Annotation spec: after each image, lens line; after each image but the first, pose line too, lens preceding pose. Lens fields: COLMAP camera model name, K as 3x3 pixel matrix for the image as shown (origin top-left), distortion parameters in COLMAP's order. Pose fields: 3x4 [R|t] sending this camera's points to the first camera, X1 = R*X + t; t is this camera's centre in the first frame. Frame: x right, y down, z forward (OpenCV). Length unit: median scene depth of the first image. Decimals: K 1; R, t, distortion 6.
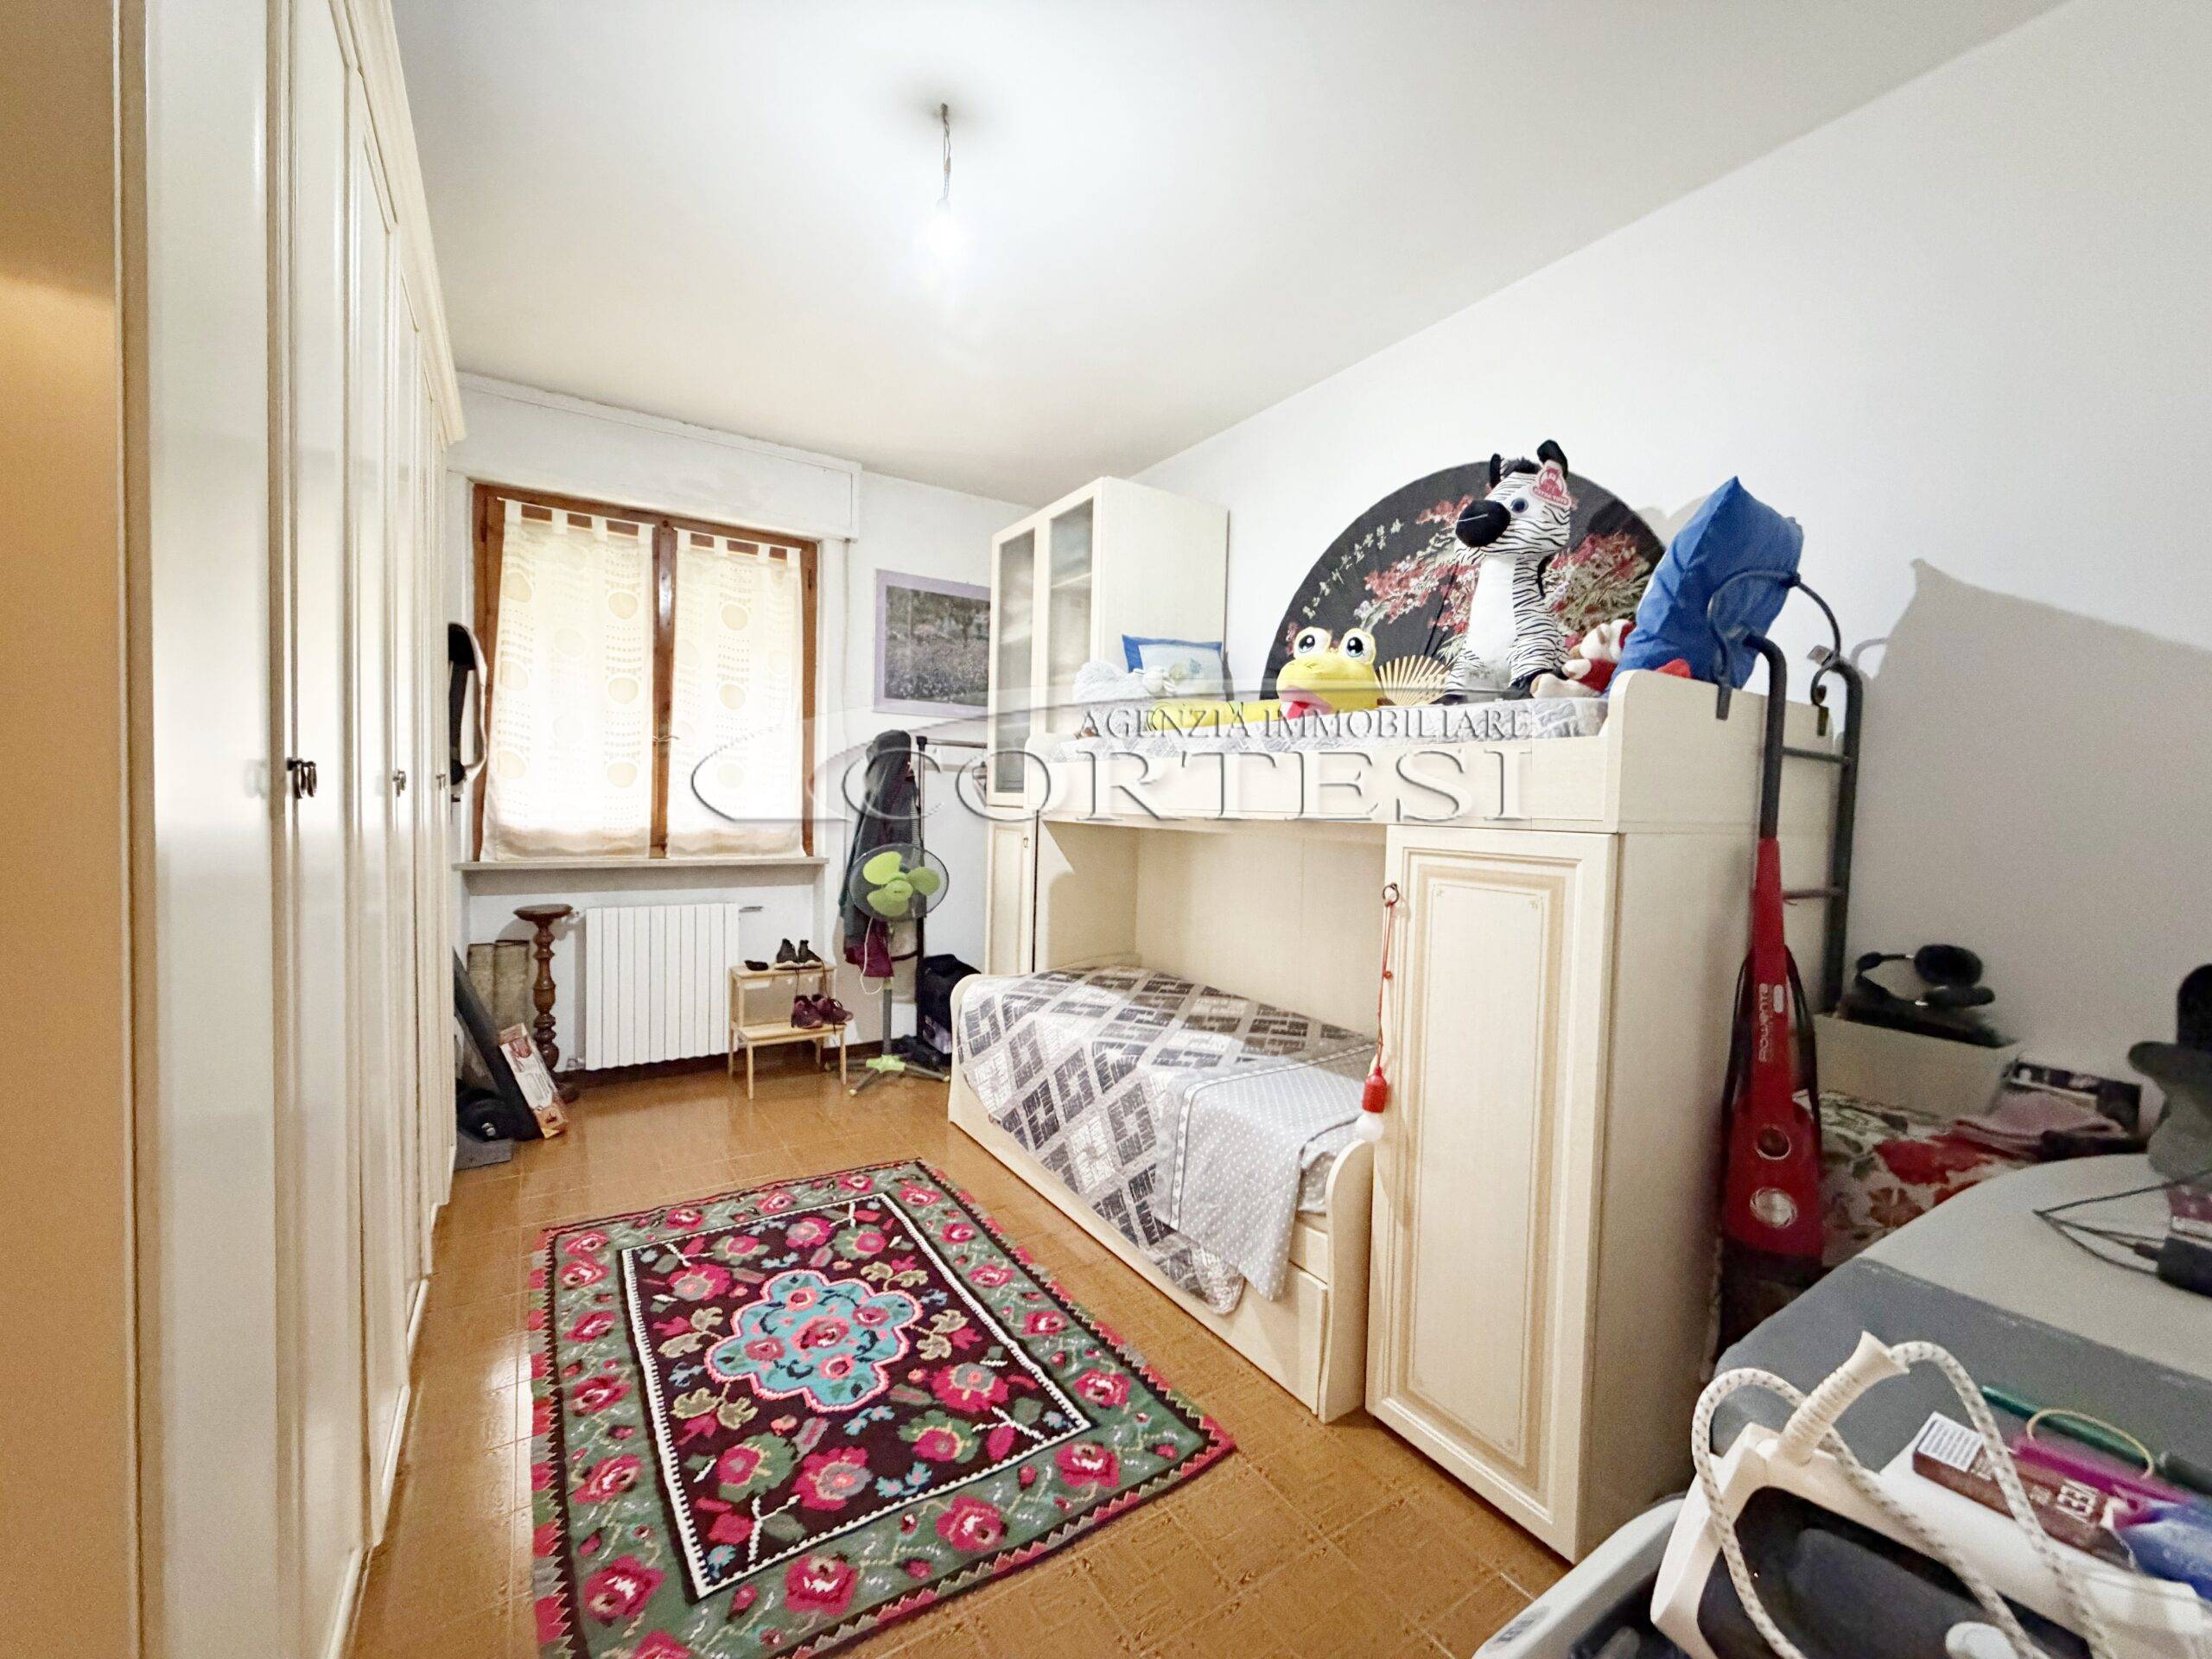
lens RADIAL K [[878.6, 0, 1103.2], [0, 878.6, 817.7], [0, 0, 1]] dist [-0.001184, 0.000309]
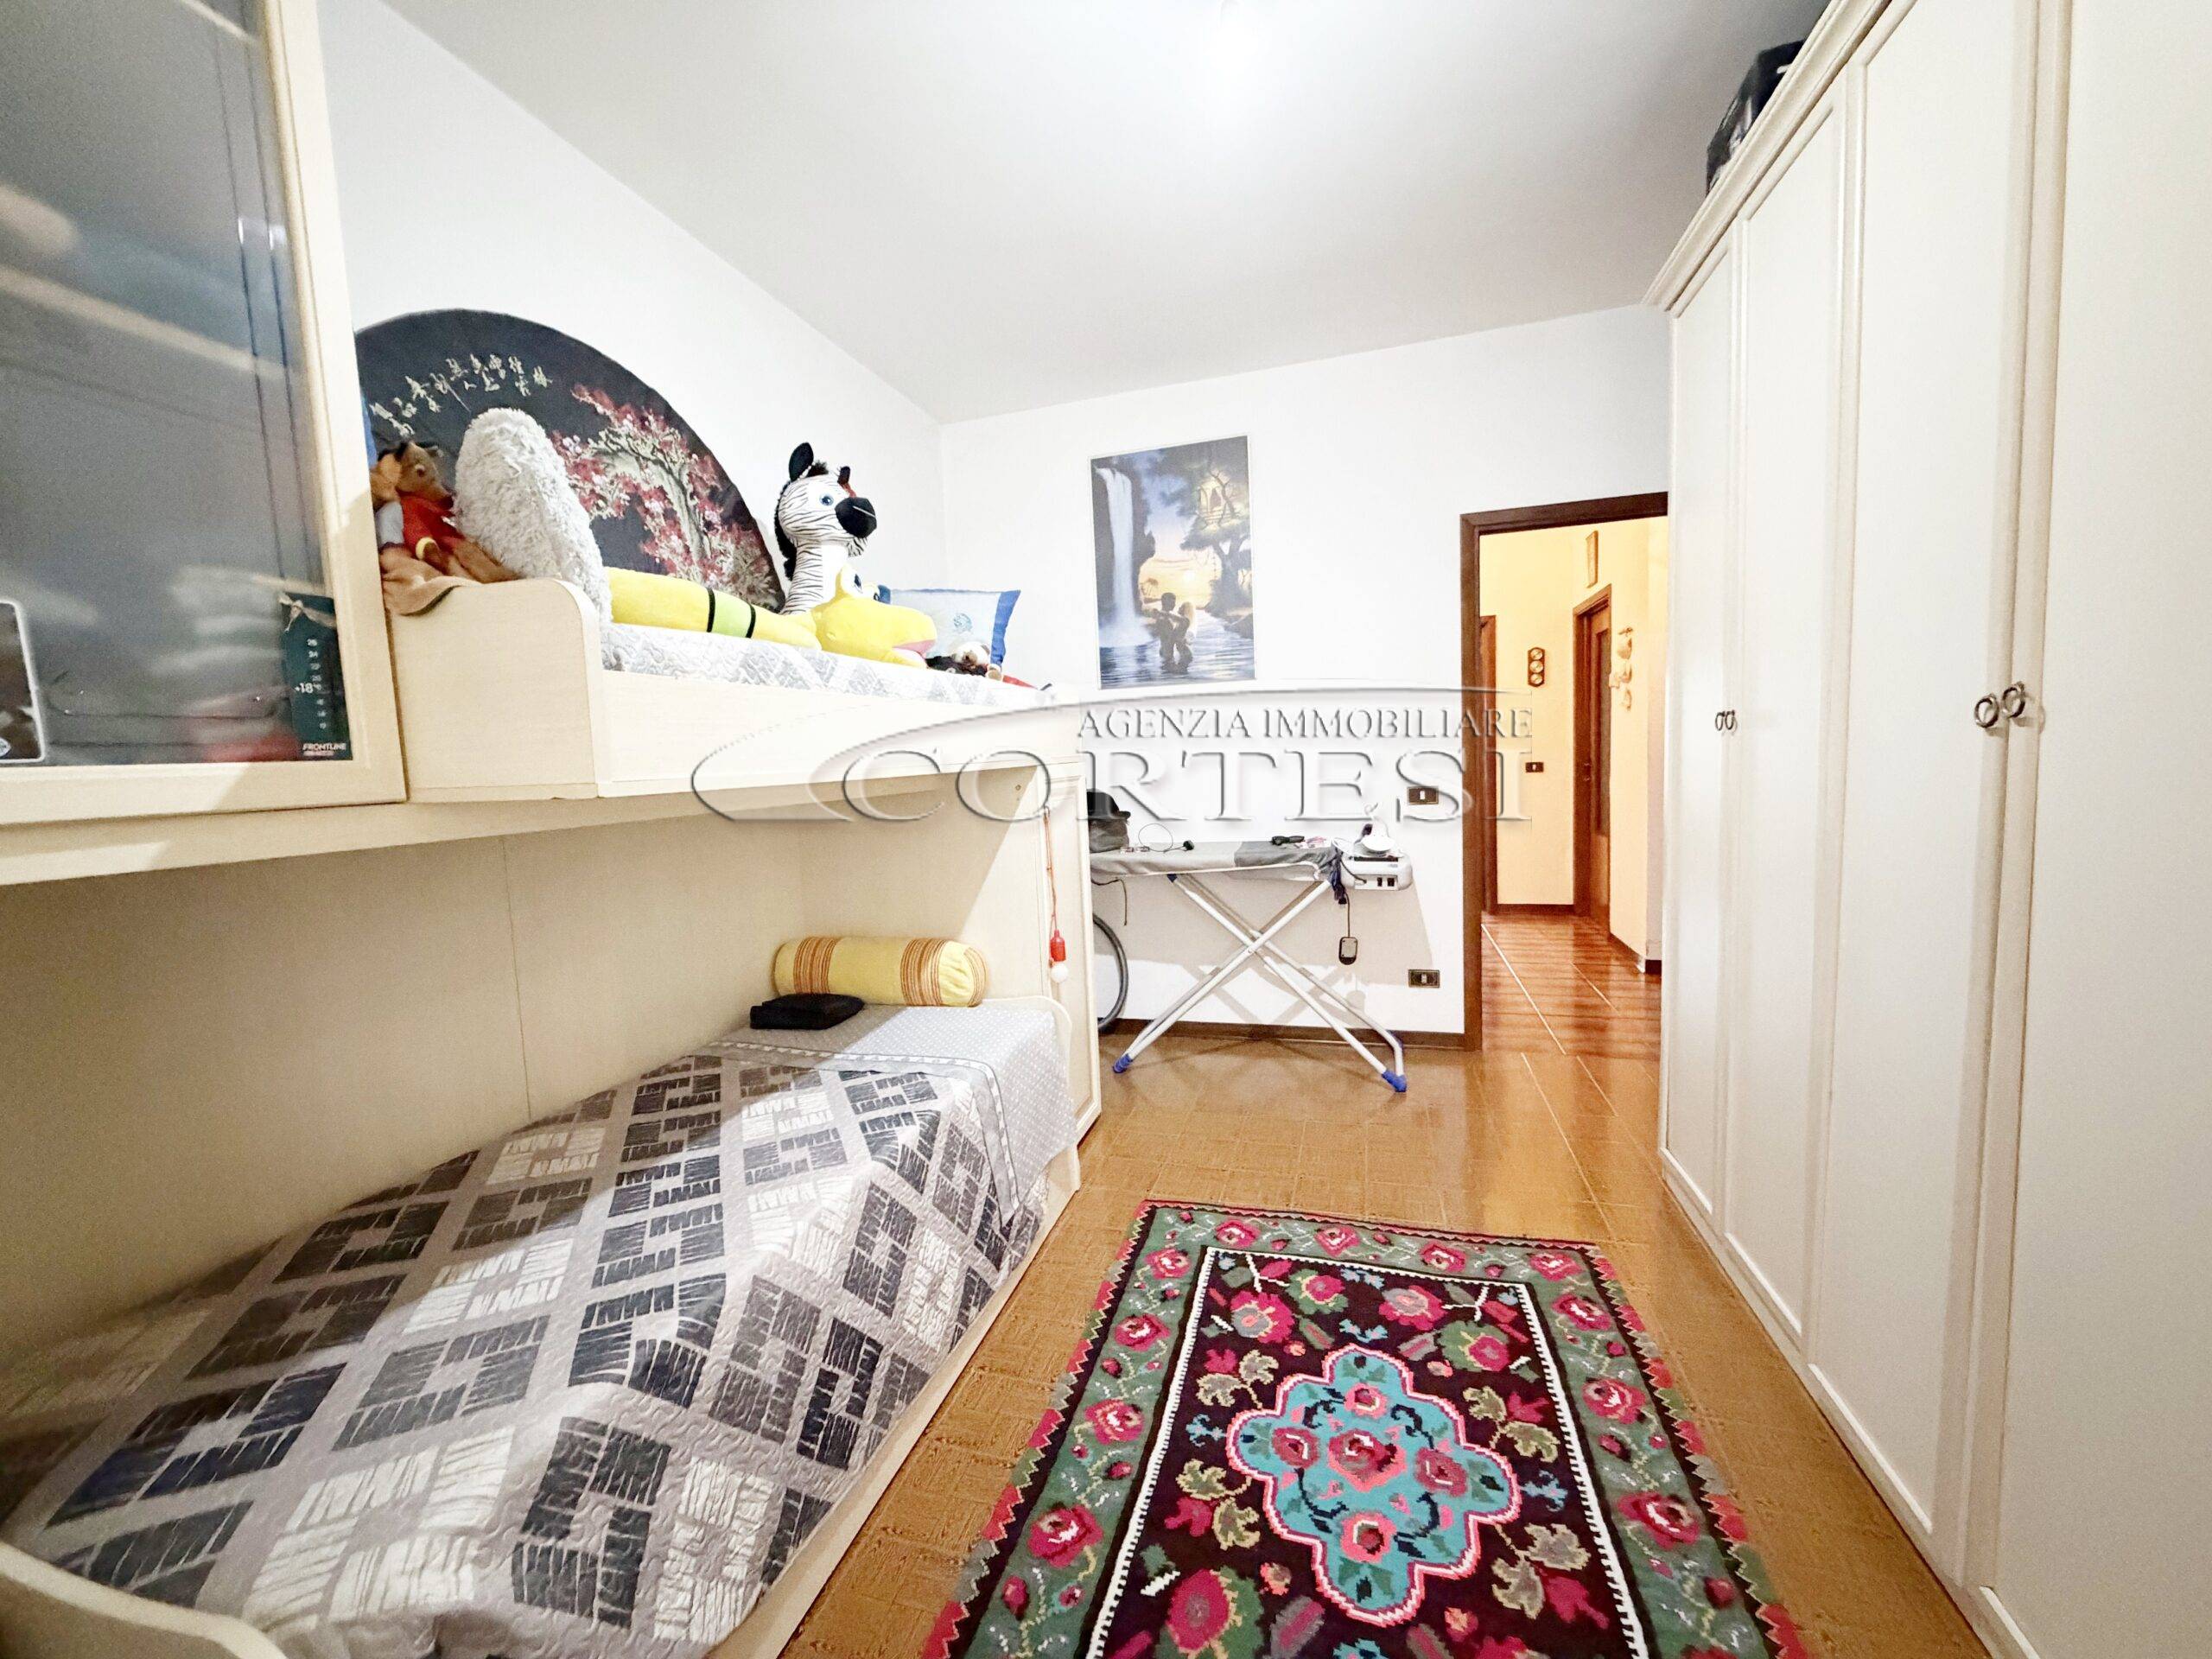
lens RADIAL K [[878.6, 0, 1098.3], [0, 878.6, 826.5], [0, 0, 1]] dist [-0.001184, 0.000309]
pose [[-0.643620, -0.057345, 0.763194, -0.562042], [0.046536, 0.992412, 0.113814, -0.034384], [-0.763929, 0.108769, -0.636067, 1.248484]]
